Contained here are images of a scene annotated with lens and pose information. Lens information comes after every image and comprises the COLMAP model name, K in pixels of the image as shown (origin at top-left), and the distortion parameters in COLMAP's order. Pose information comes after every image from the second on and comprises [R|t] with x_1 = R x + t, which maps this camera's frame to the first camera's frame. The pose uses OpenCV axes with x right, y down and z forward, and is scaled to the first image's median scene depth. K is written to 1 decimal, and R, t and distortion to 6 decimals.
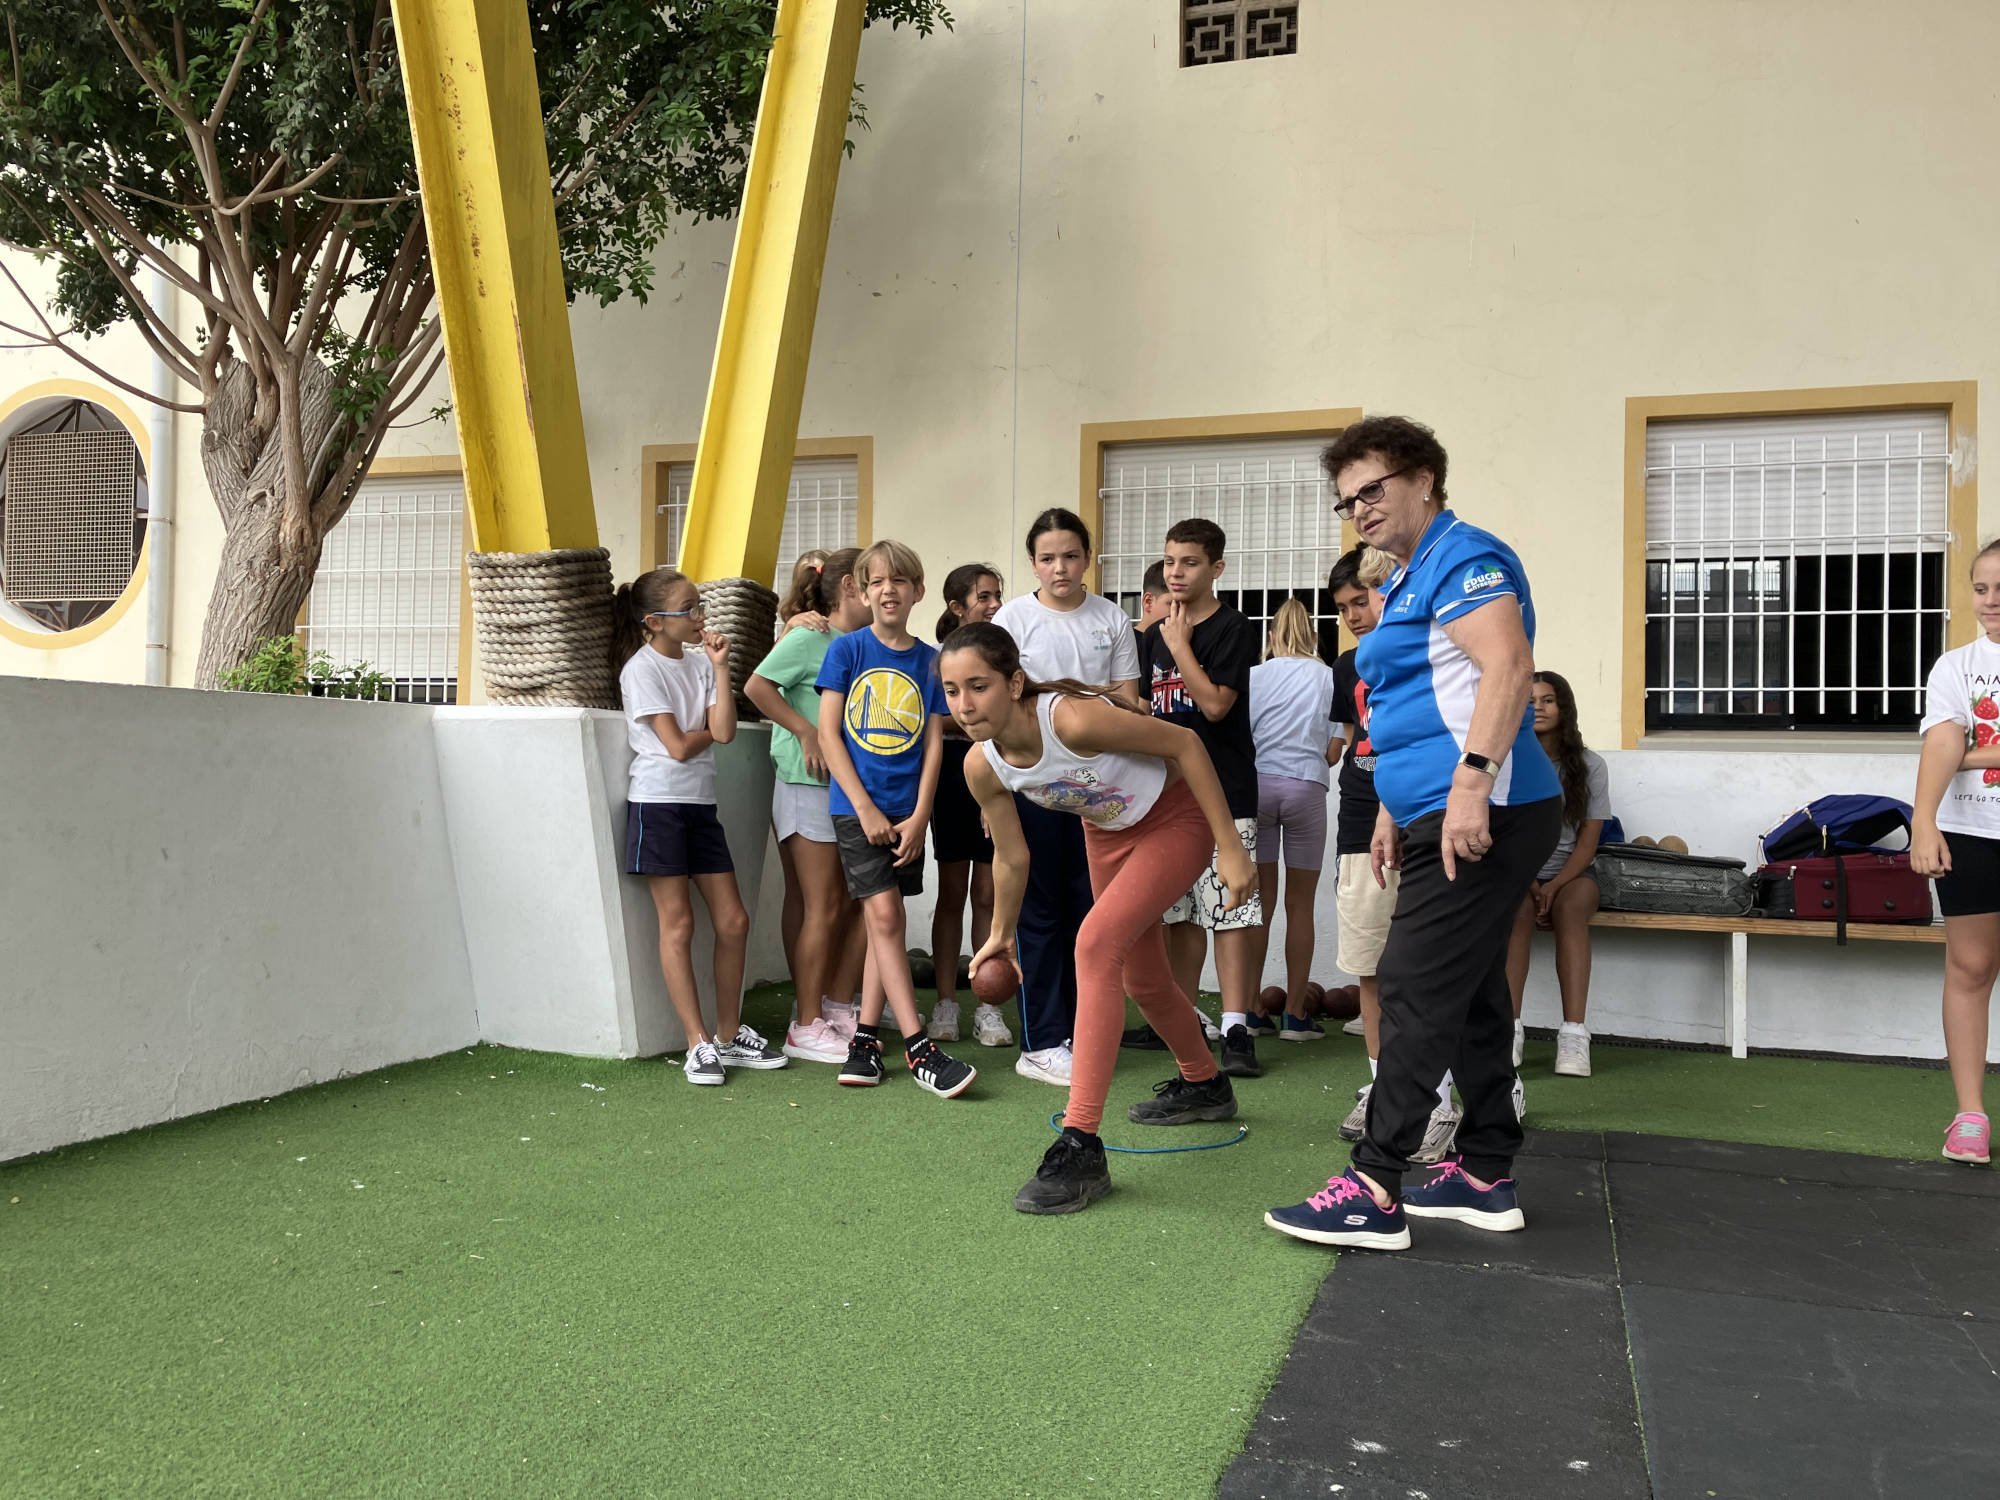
lens RADIAL K [[1661.2, 0, 1038.2], [0, 1661.2, 705.3], [0, 0, 1]] dist [0.030614, -0.001061]
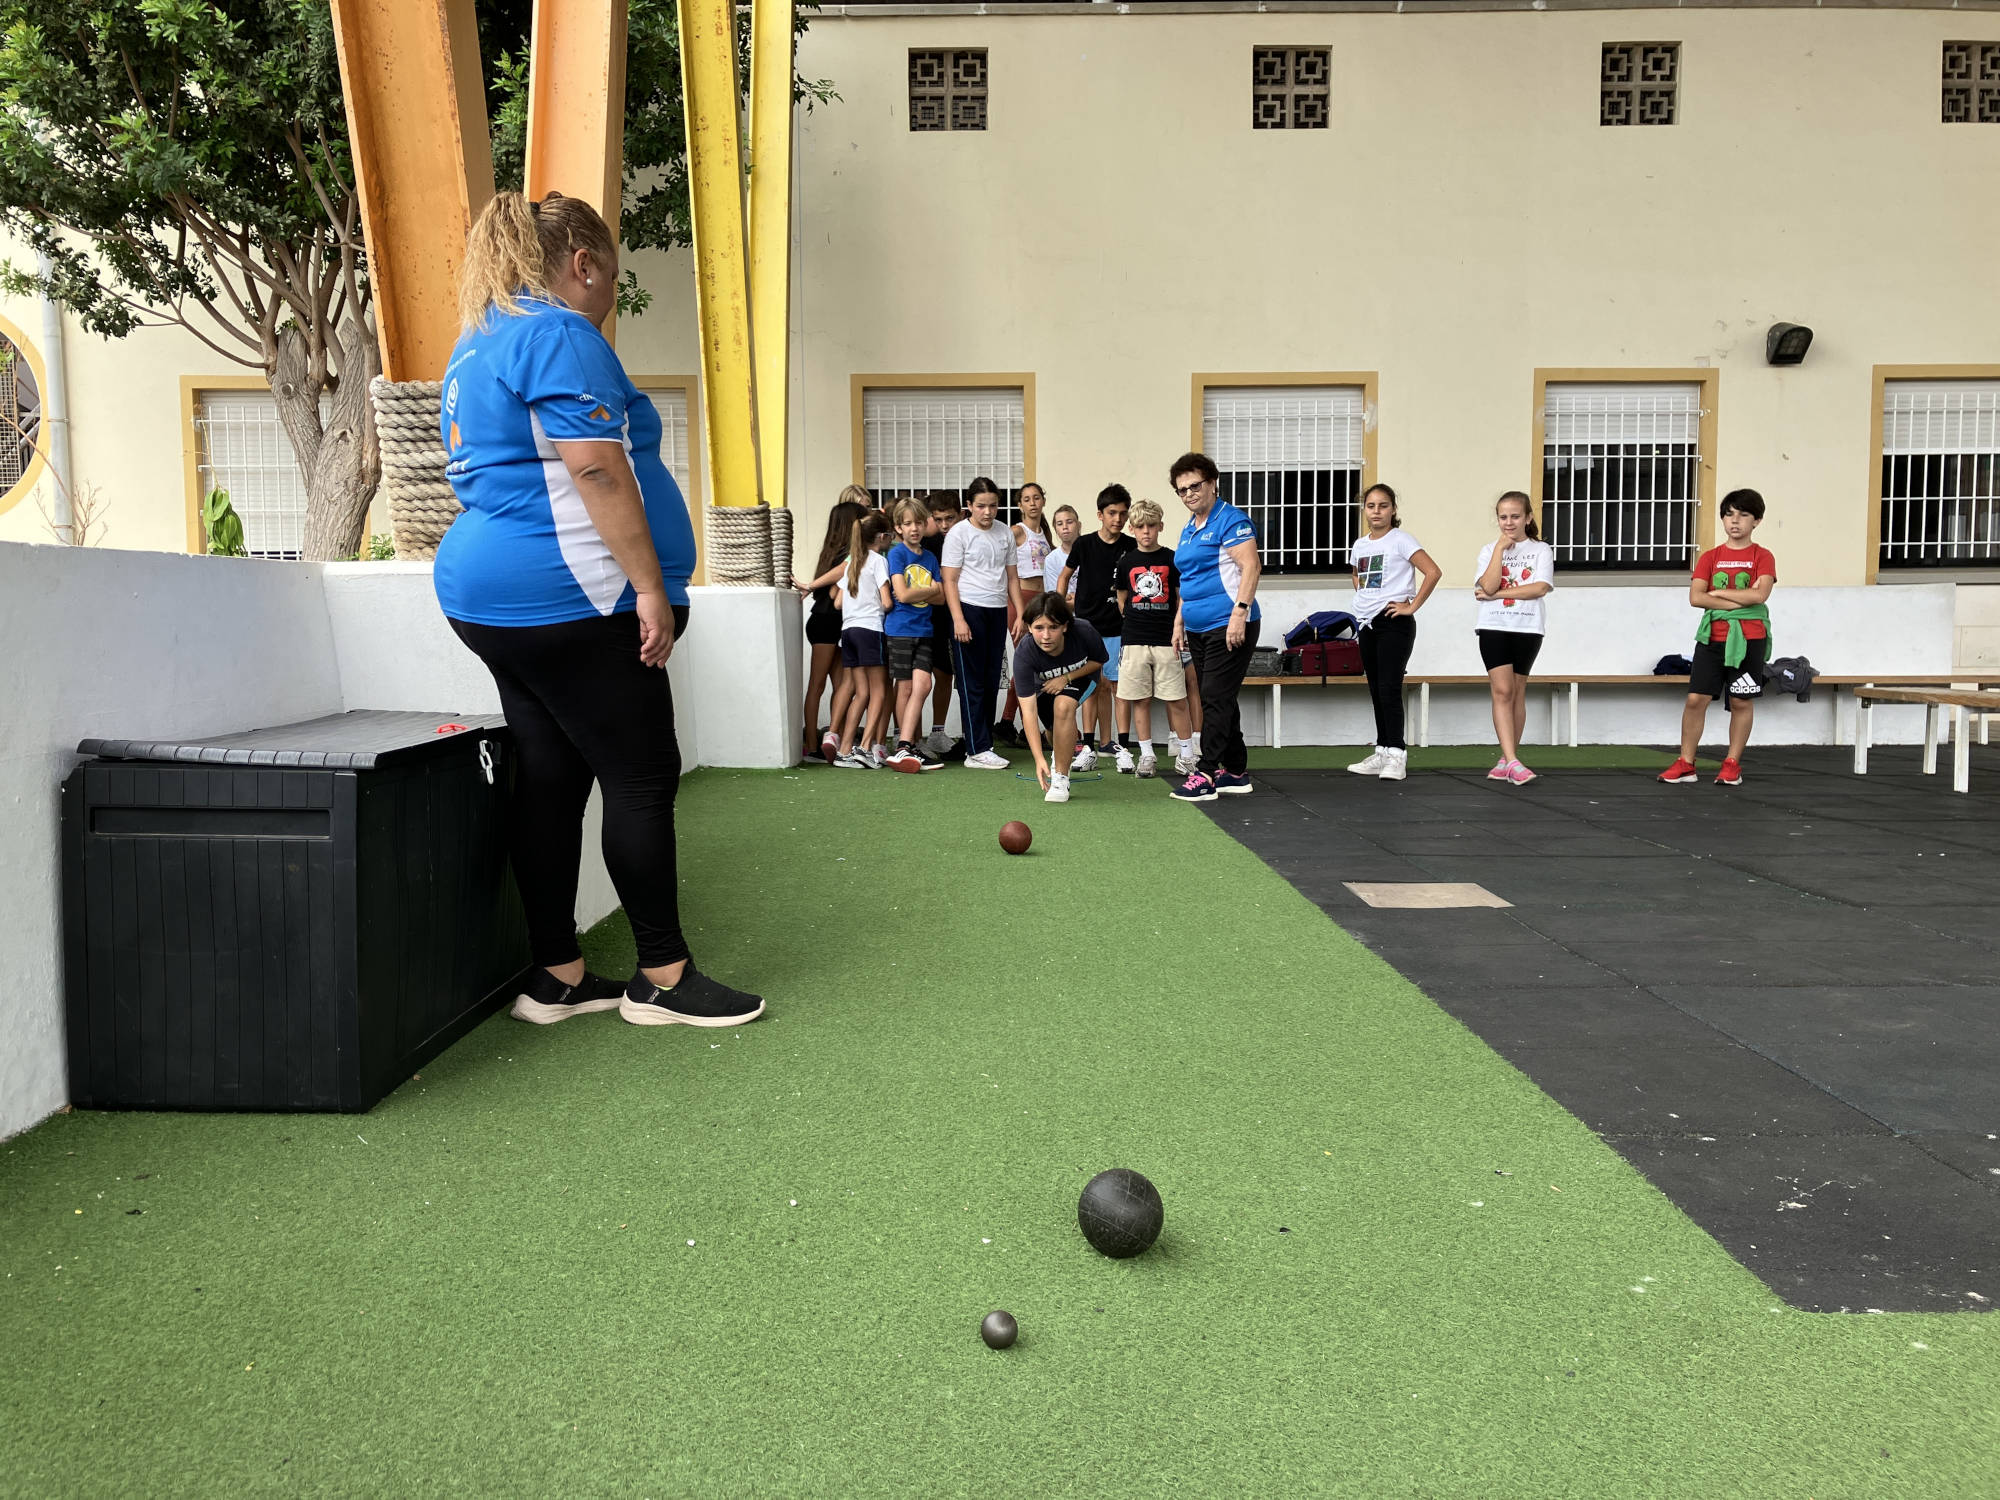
lens RADIAL K [[1661.2, 0, 996.1], [0, 1661.2, 750.0], [0, 0, 1]] dist [0.030614, -0.001061]
pose [[0.944741, -0.057085, 0.322809, -0.488049], [0.013656, 0.990720, 0.135231, -0.050235], [-0.327533, -0.123349, 0.936753, -0.666908]]
